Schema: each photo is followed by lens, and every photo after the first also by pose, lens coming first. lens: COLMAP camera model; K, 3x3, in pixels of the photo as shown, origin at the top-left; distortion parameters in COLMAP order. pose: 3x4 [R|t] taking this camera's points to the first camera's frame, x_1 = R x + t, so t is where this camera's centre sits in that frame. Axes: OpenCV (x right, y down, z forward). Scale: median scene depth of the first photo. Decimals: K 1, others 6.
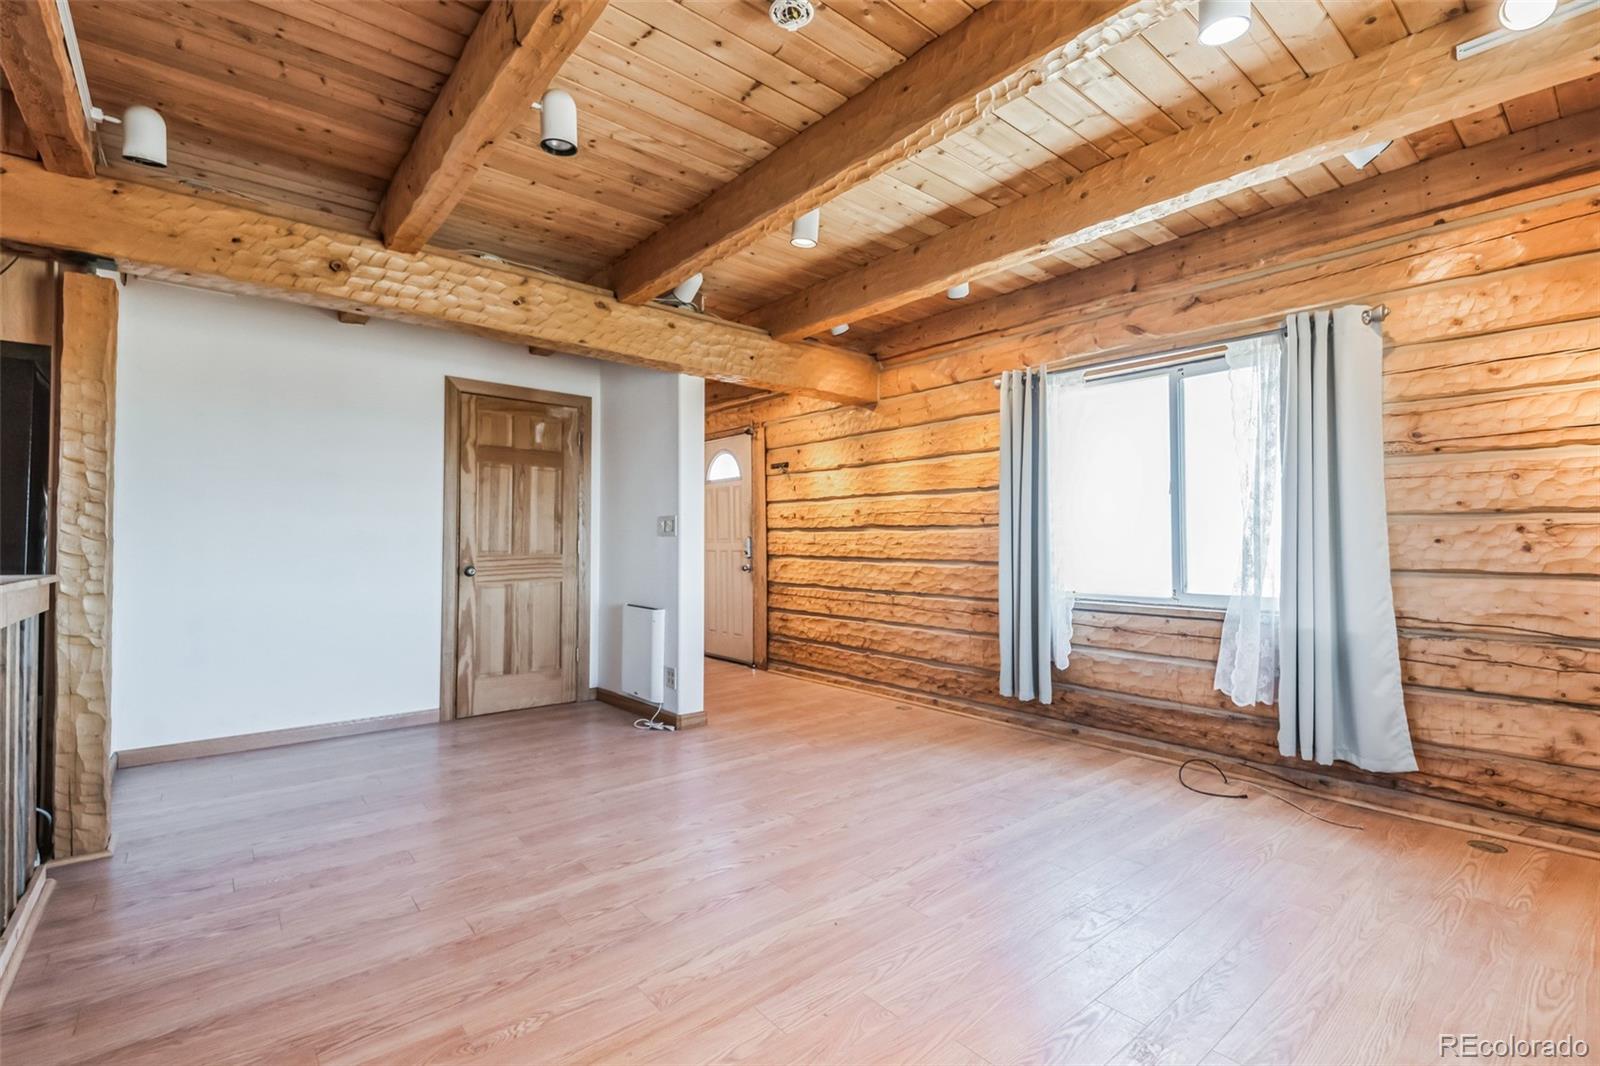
lens RADIAL K [[691.1, 0, 797.9], [0, 691.1, 531.8], [0, 0, 1]] dist [-0.037964, -0.004295]
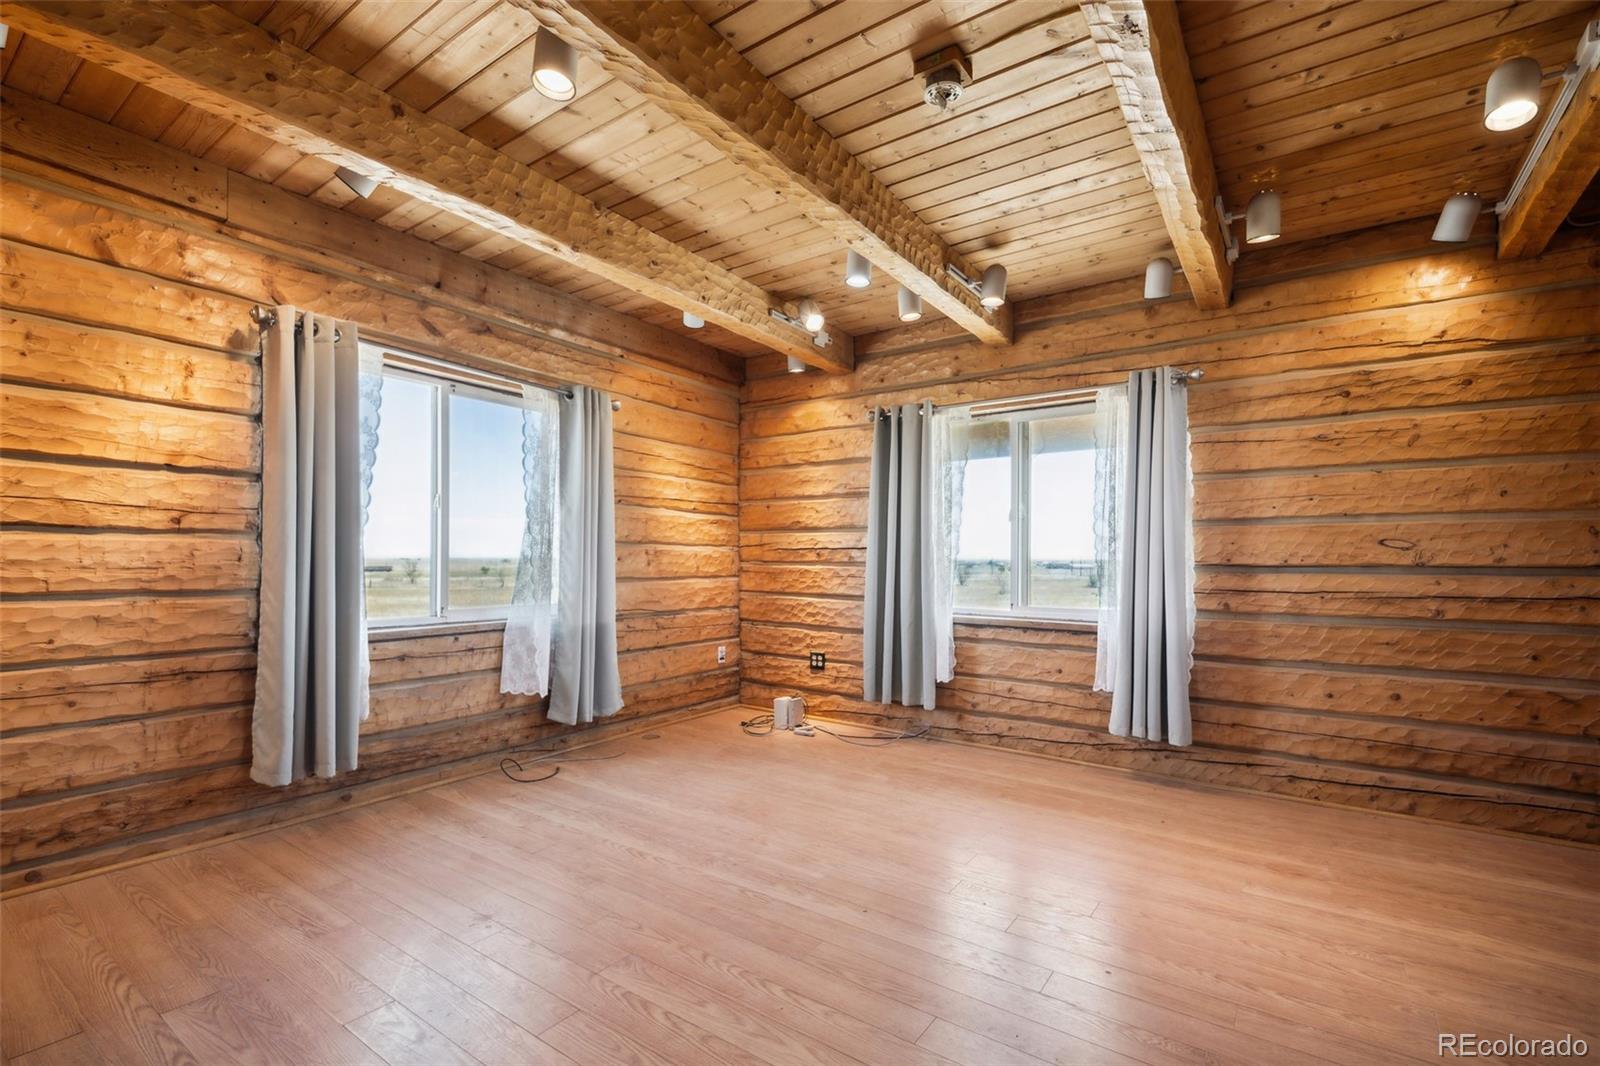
lens RADIAL K [[691.1, 0, 796.7], [0, 691.1, 567.8], [0, 0, 1]] dist [-0.037964, -0.004295]
pose [[-0.286665, -0.016186, 0.957894, -0.562607], [-0.023532, 0.999675, 0.009849, 0.006322], [-0.957742, -0.019718, -0.286952, 0.835260]]
